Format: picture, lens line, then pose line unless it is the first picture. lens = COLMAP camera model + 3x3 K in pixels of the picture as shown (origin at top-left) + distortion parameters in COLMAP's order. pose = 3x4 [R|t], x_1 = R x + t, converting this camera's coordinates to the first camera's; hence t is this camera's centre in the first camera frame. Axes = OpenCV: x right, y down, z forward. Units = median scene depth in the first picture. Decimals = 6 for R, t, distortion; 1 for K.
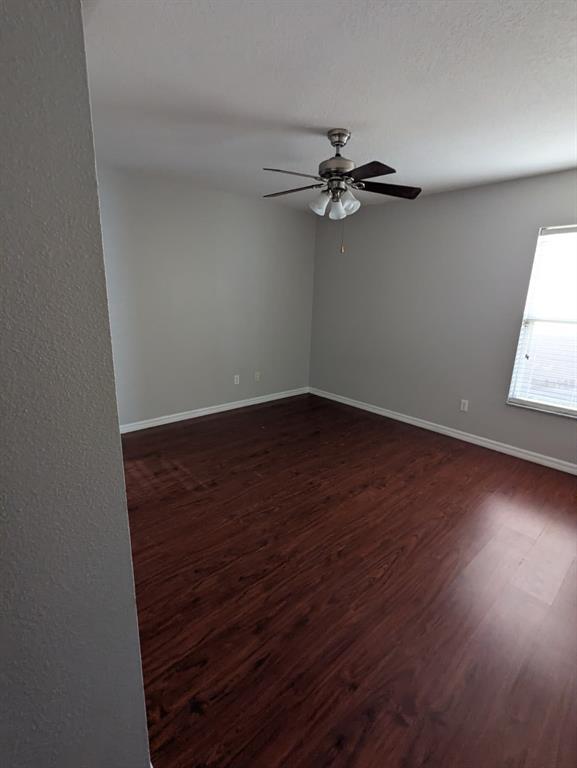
lens RADIAL K [[366.3, 0, 285.6], [0, 366.3, 386.1], [0, 0, 1]] dist [-0.002127, -0.000914]
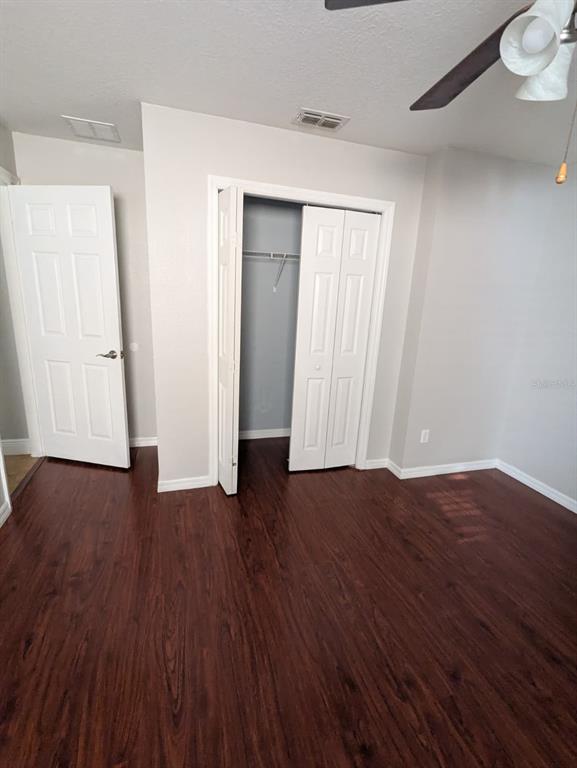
lens RADIAL K [[366.3, 0, 287.7], [0, 366.3, 384.3], [0, 0, 1]] dist [-0.002127, -0.000914]
pose [[-0.425103, 0.163056, -0.890337, 0.648257], [-0.290371, 0.907085, 0.304765, -0.251926], [0.857305, 0.388085, -0.338258, 1.102073]]
